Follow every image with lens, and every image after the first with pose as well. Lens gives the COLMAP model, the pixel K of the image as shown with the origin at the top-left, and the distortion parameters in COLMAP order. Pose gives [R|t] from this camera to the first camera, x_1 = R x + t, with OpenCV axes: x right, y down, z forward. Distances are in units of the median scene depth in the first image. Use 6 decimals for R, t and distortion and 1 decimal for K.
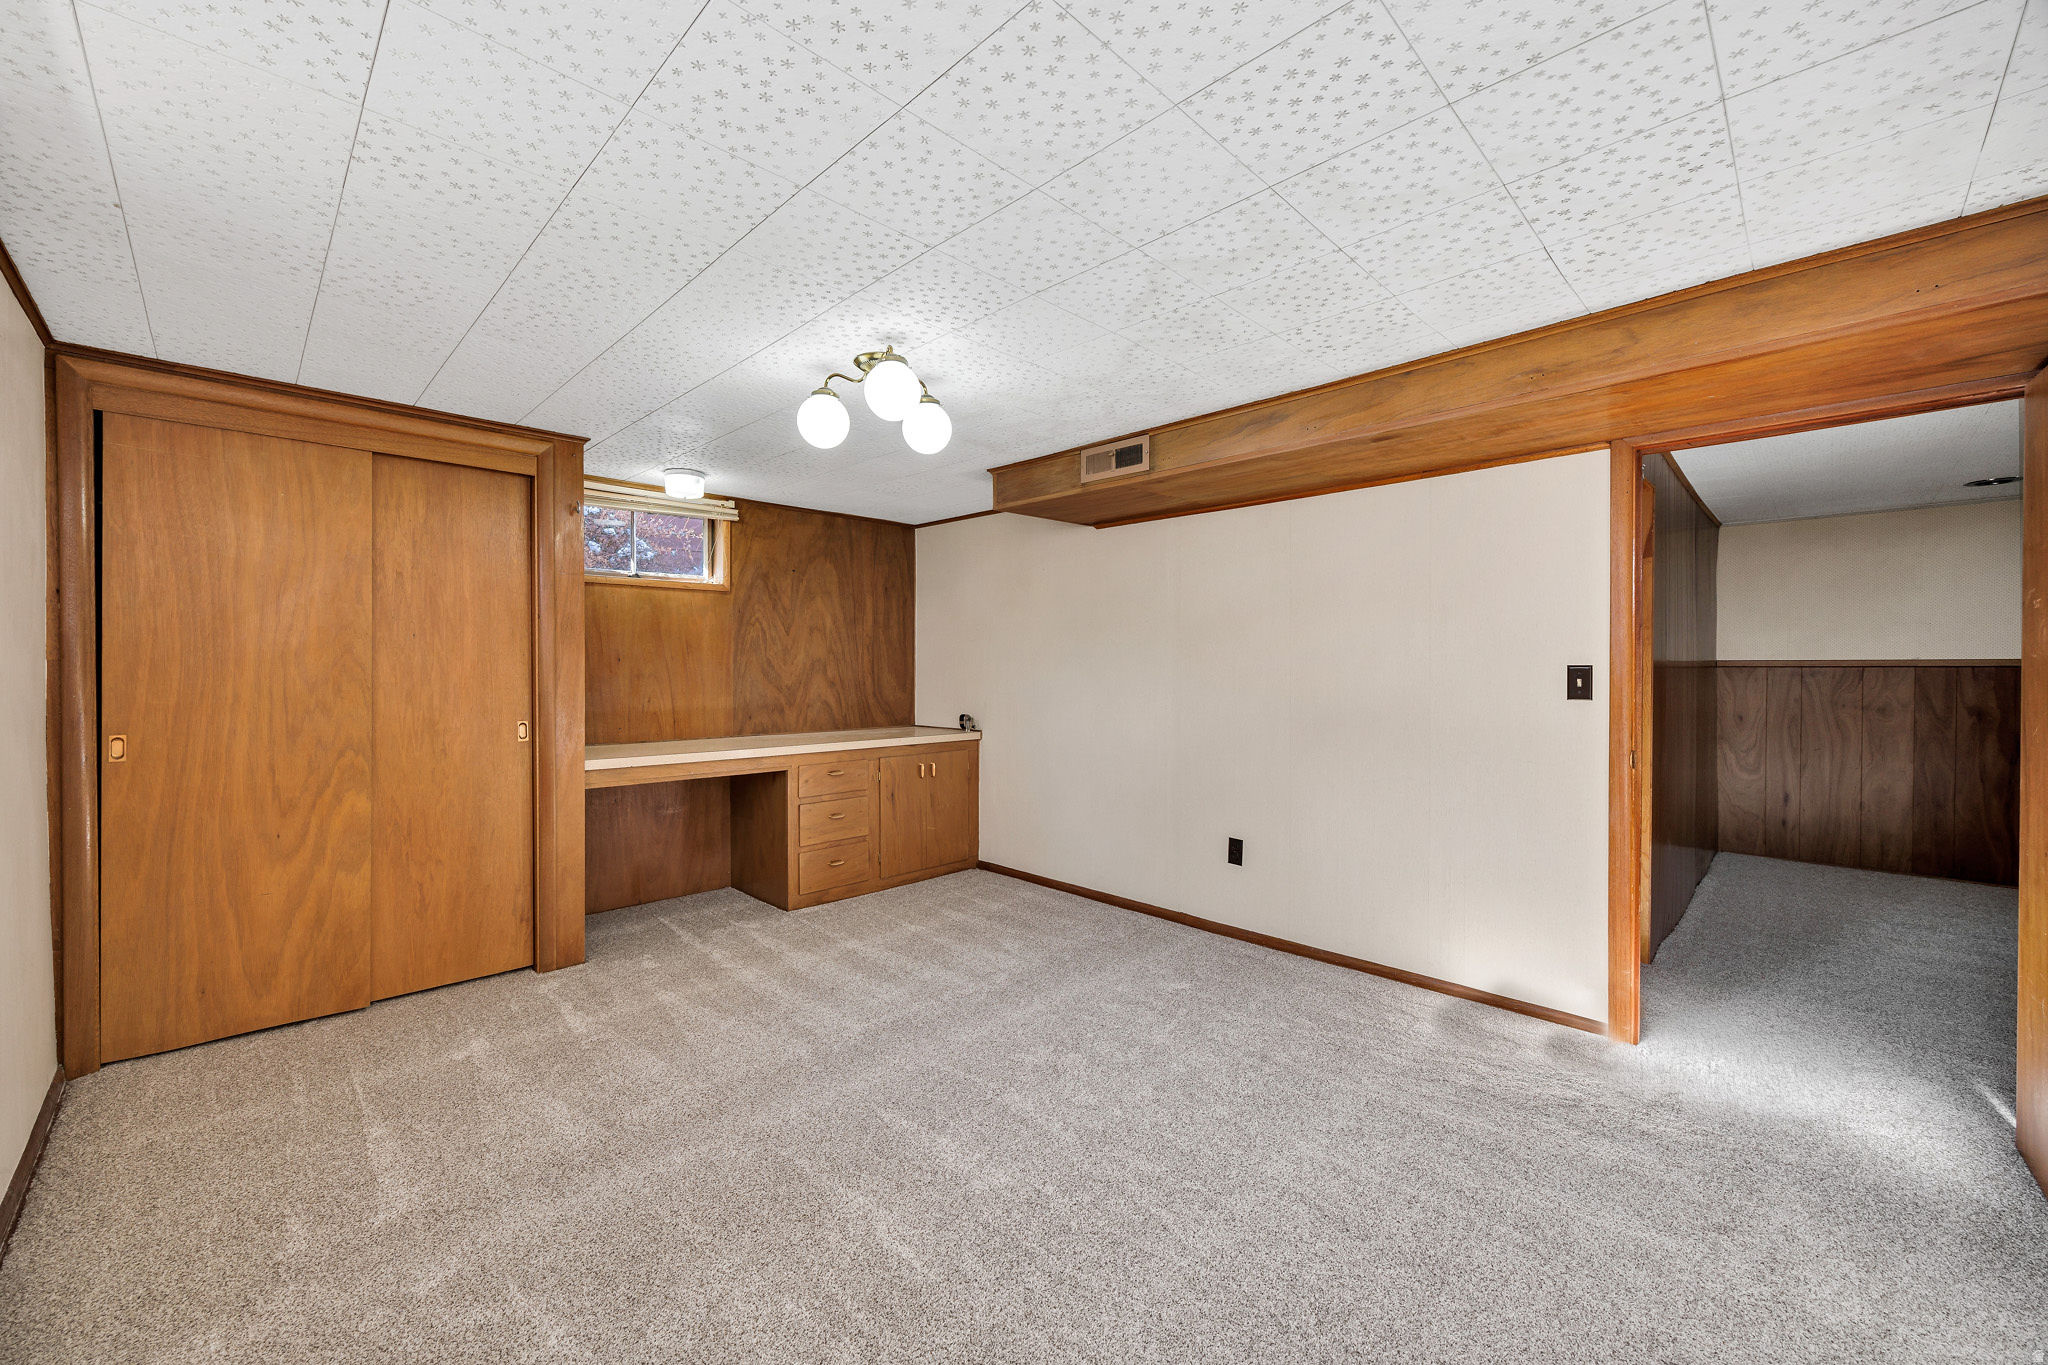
lens RADIAL K [[805.3, 0, 1015.9], [0, 805.3, 674.1], [0, 0, 1]] dist [-0.001050, 0.000000]
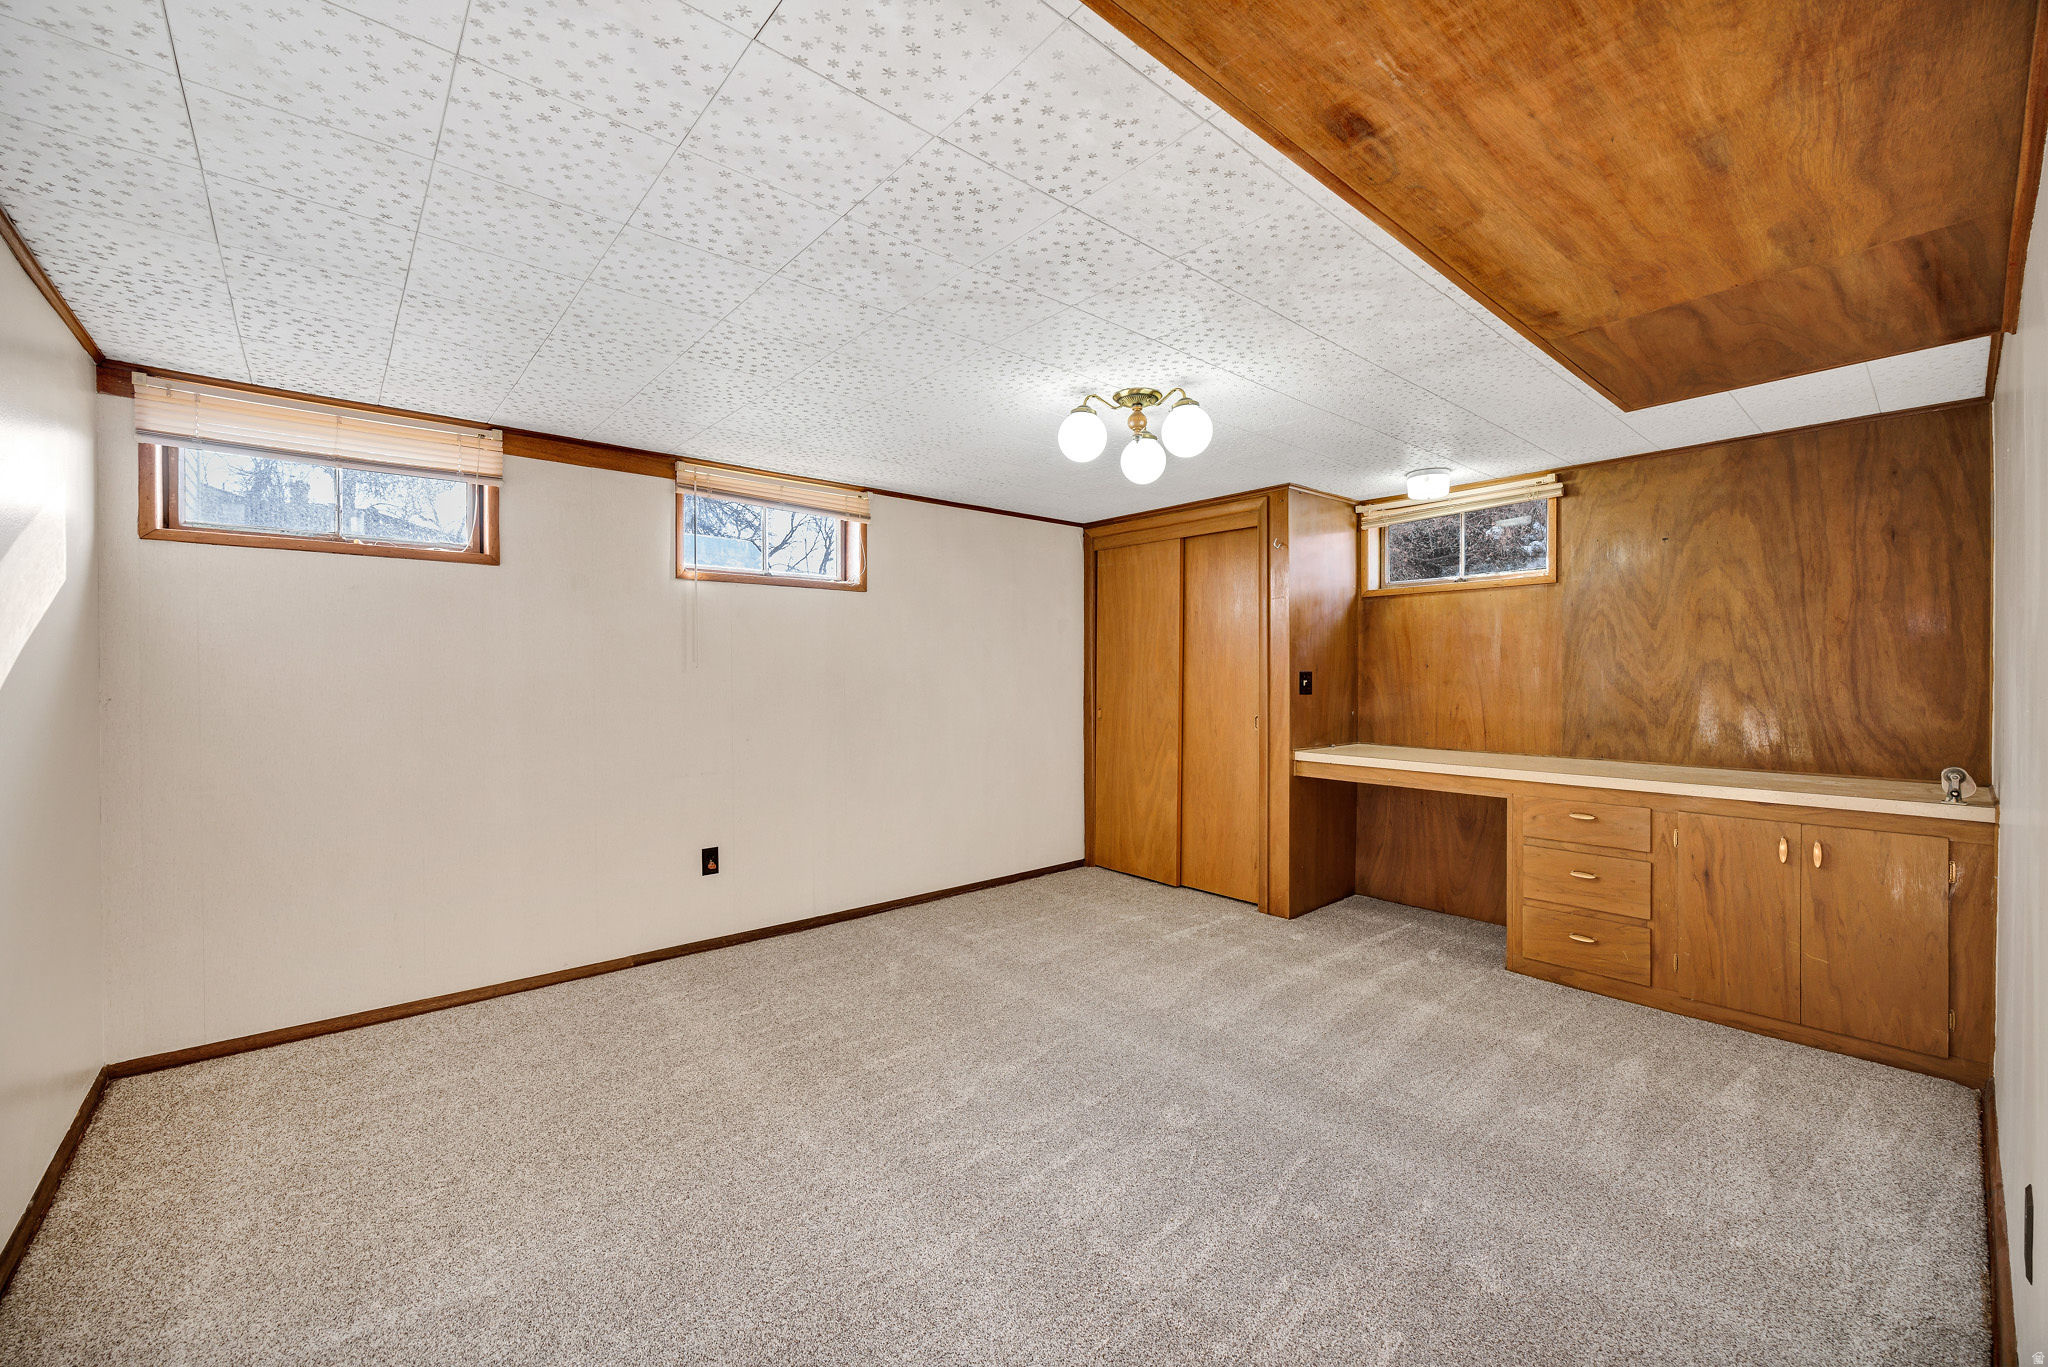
lens RADIAL K [[805.3, 0, 1015.3], [0, 805.3, 678.3], [0, 0, 1]] dist [-0.001050, 0.000000]
pose [[-0.067393, 0.007542, -0.997698, 0.574842], [-0.005856, 0.999951, 0.007954, -0.007173], [0.997709, 0.006379, -0.067346, 0.557019]]
